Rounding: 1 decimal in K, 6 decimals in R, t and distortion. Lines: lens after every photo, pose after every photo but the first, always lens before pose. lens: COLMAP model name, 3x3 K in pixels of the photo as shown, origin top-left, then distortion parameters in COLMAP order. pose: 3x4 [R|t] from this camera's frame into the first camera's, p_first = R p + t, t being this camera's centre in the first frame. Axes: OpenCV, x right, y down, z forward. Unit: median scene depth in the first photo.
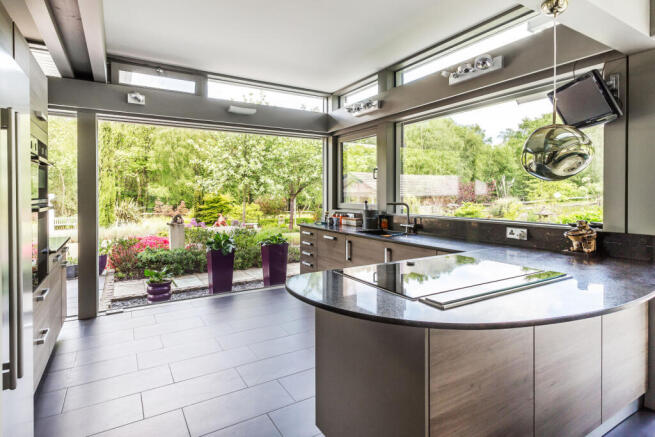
lens RADIAL K [[338.5, 0, 317.0], [0, 338.5, 196.7], [0, 0, 1]] dist [-0.000965, 0.001676]
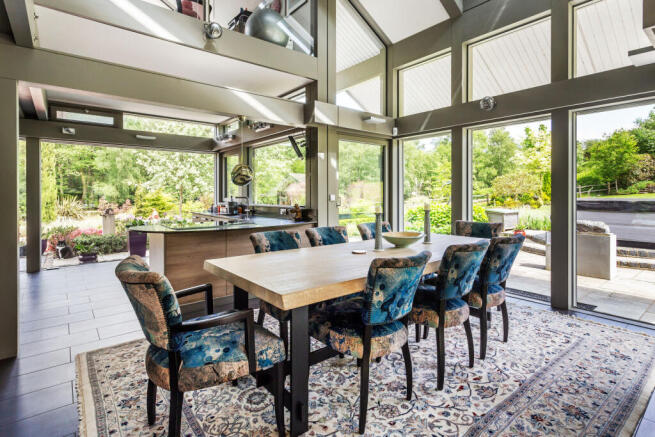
lens RADIAL K [[324.9, 0, 327.5], [0, 324.9, 195.5], [0, 0, 1]] dist [0.002550, -0.001482]
pose [[0.987948, 0.000163, 0.154786, 0.176158], [0.000109, 0.999998, -0.001745, 0.005756], [-0.154786, 0.001741, 0.987946, -0.284717]]
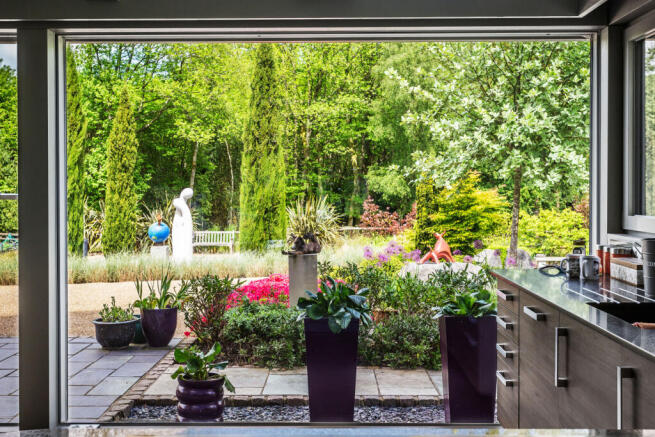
lens RADIAL K [[761.7, 0, 334.4], [0, 761.7, 195.6], [0, 0, 1]] dist [0.018244, 0.000000]
pose [[0.862051, 0.005785, -0.506788, 0.121721], [-0.005260, 0.999983, 0.002466, -0.001454], [0.506794, 0.000540, 0.862067, 0.099791]]
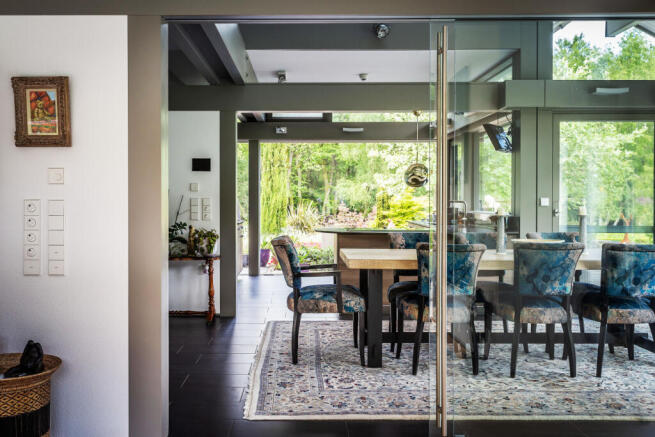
lens RADIAL K [[653.7, 0, 325.3], [0, 653.7, 215.1], [0, 0, 1]] dist [-0.001191, 0.000000]
pose [[0.878758, 0.014722, -0.477040, 0.424884], [-0.005756, 0.999778, 0.020252, 0.010380], [0.477233, -0.015051, 0.878648, -0.603635]]
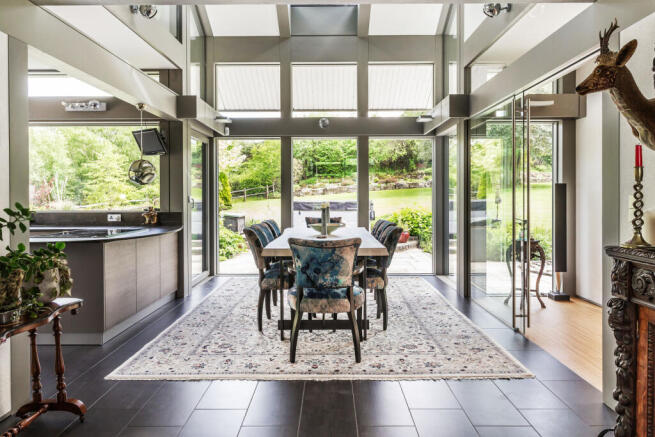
lens RADIAL K [[473.0, 0, 322.5], [0, 473.0, 202.0], [0, 0, 1]] dist [-0.002109, -0.001188]
pose [[0.510083, -0.010381, 0.860063, -0.249437], [0.010244, 0.999930, 0.005993, 0.010779], [-0.860064, 0.005754, 0.510153, -0.292655]]
